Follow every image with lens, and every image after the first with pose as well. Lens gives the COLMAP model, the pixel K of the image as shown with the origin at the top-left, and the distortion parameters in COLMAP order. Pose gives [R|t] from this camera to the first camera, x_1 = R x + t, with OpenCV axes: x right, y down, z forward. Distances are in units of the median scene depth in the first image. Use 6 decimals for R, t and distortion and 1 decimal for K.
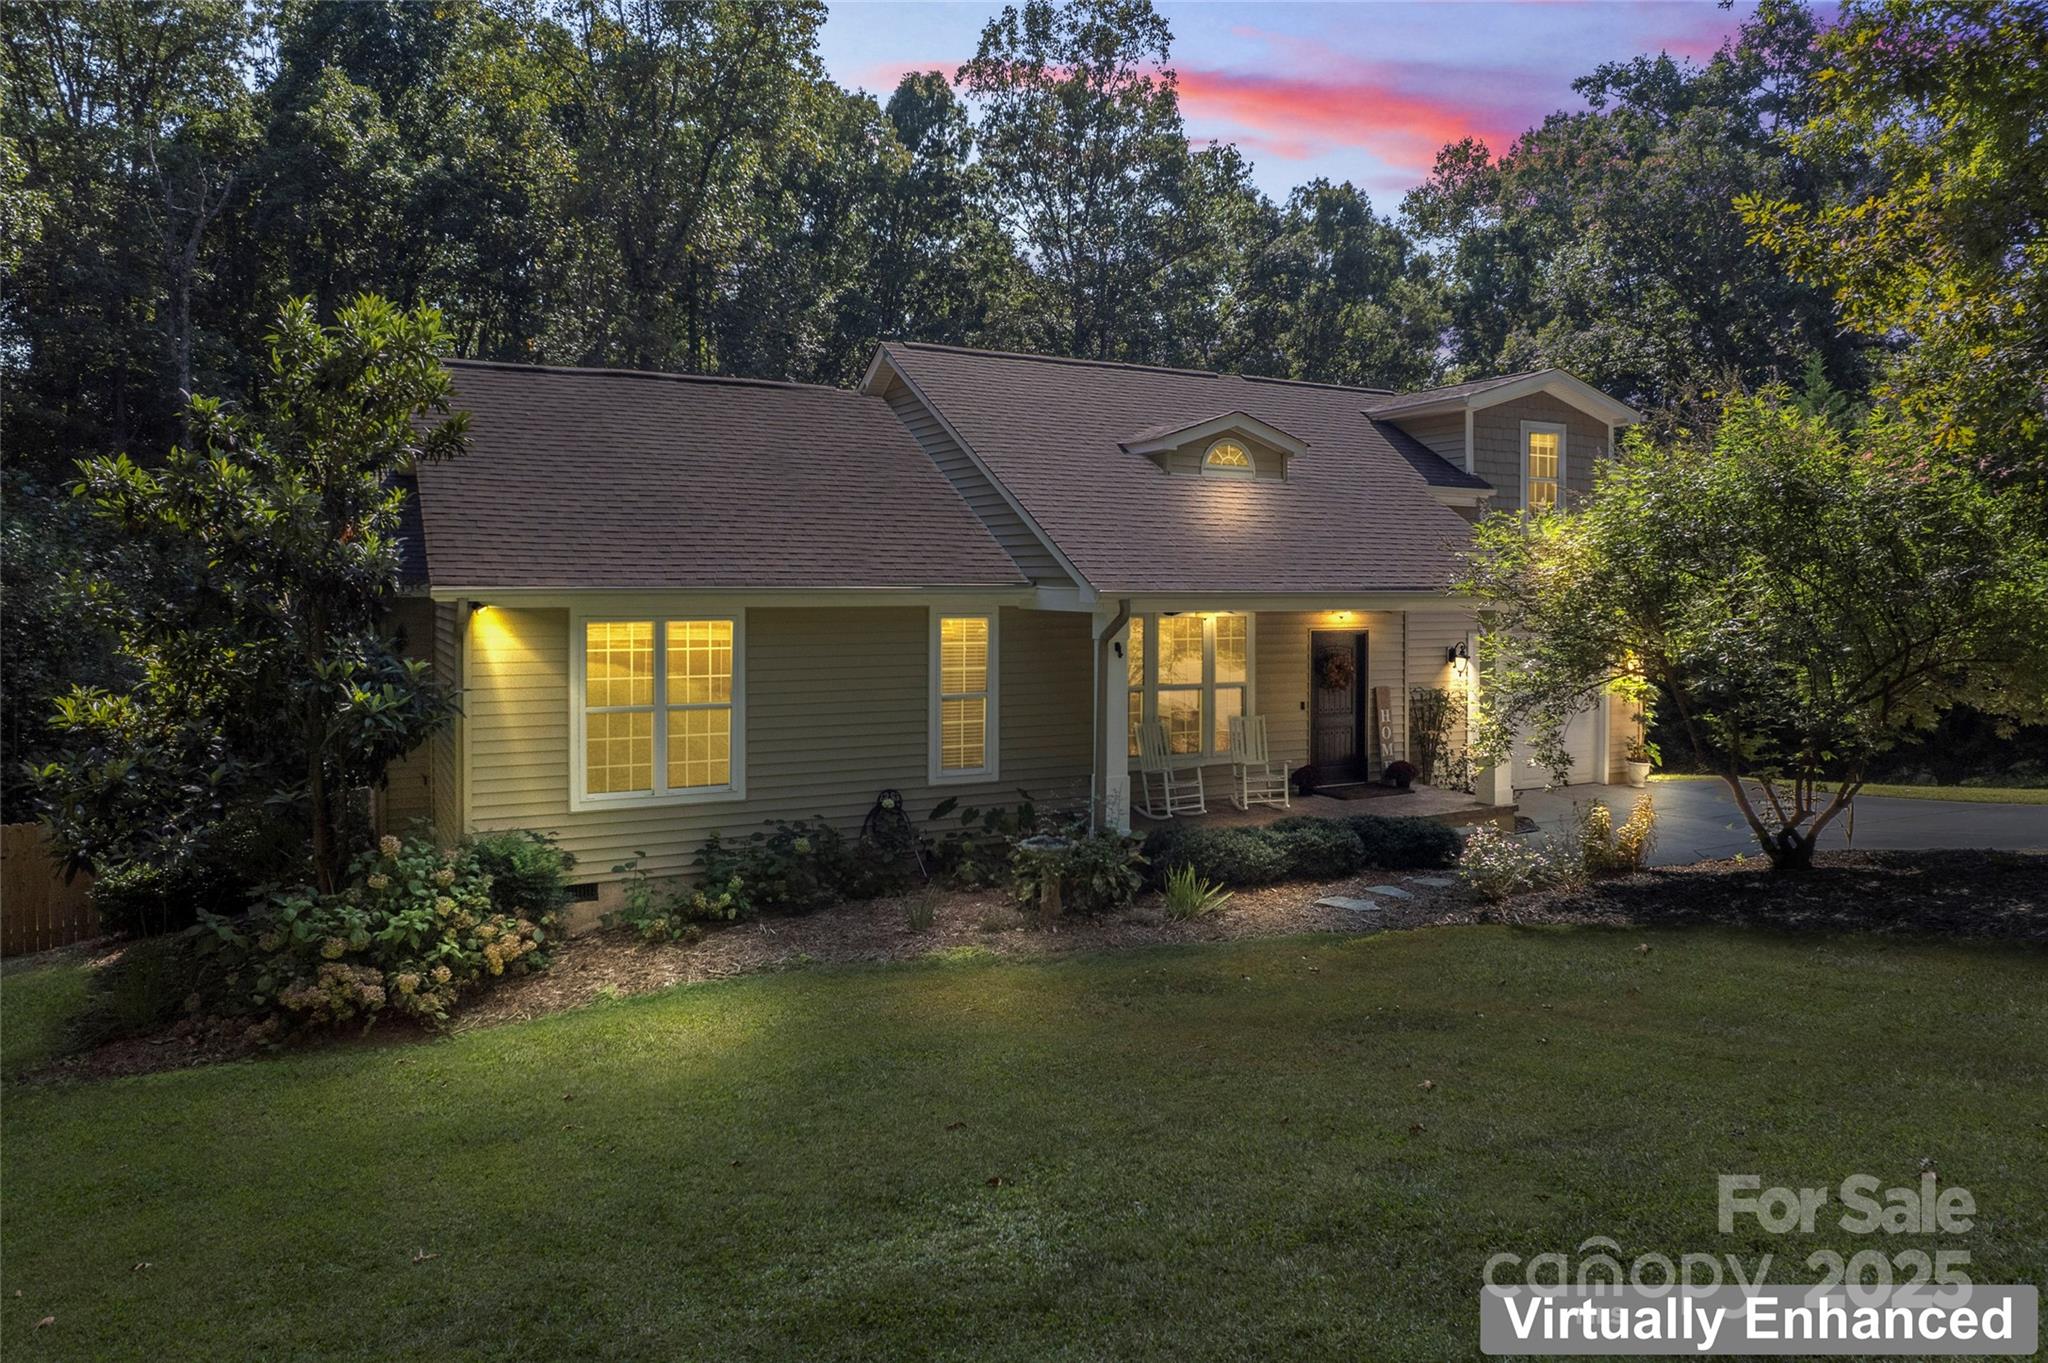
lens RADIAL K [[1289.0, 0, 1031.2], [0, 1289.0, 677.5], [0, 0, 1]] dist [-0.021793, 0.002413]
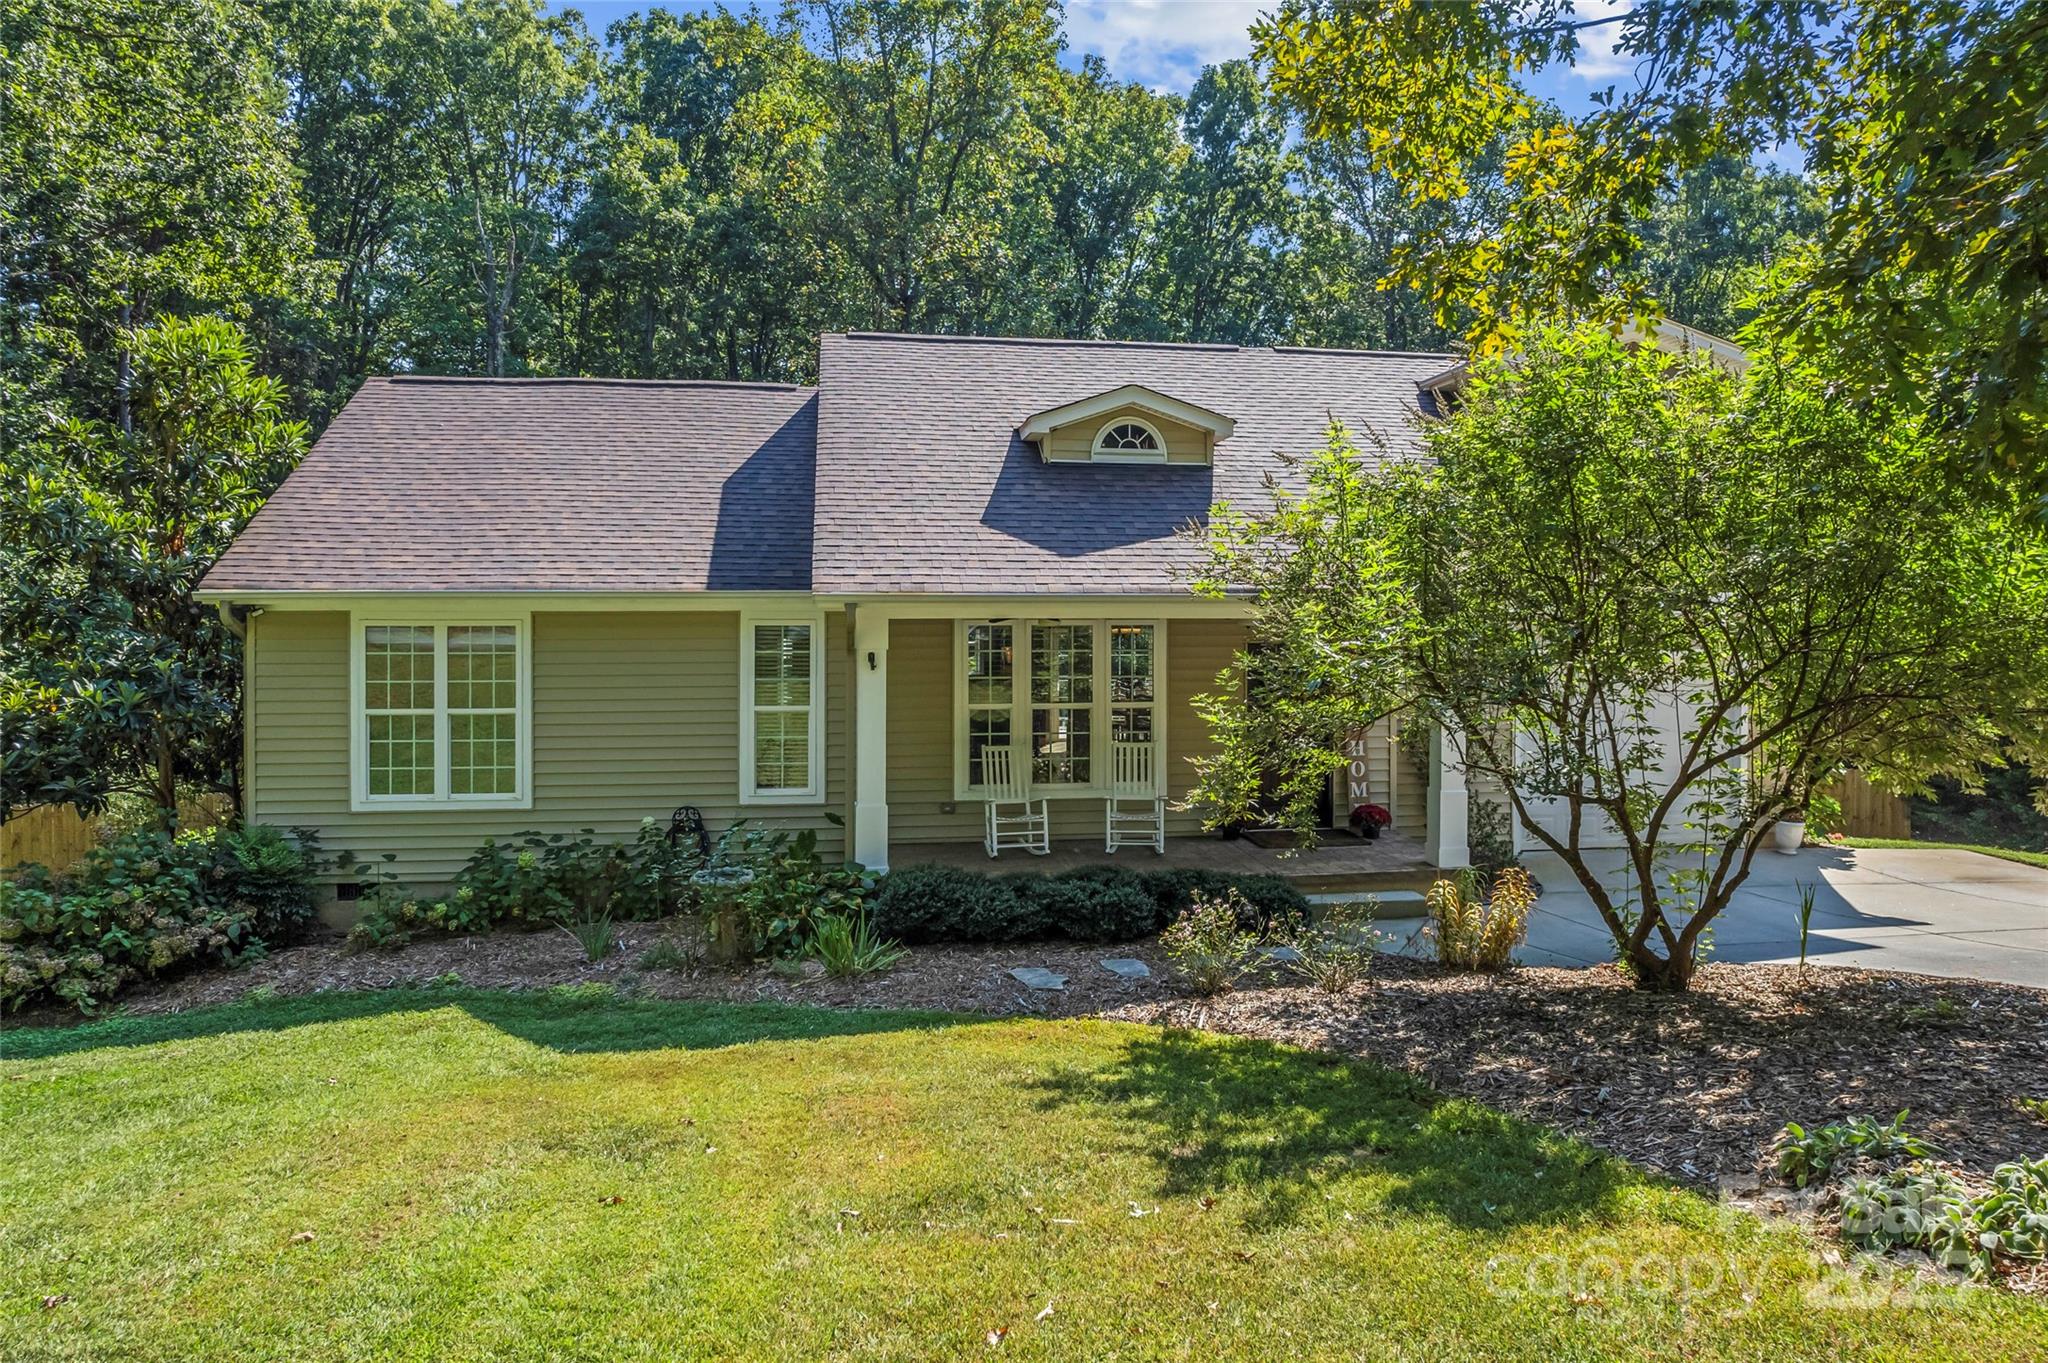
lens RADIAL K [[1289.0, 0, 1022.2], [0, 1289.0, 681.1], [0, 0, 1]] dist [-0.021793, 0.002413]
pose [[0.945382, 0.021820, -0.325234, 0.446877], [-0.023256, 0.999729, -0.000528, -0.010076], [0.325134, 0.008062, 0.945634, 0.200862]]
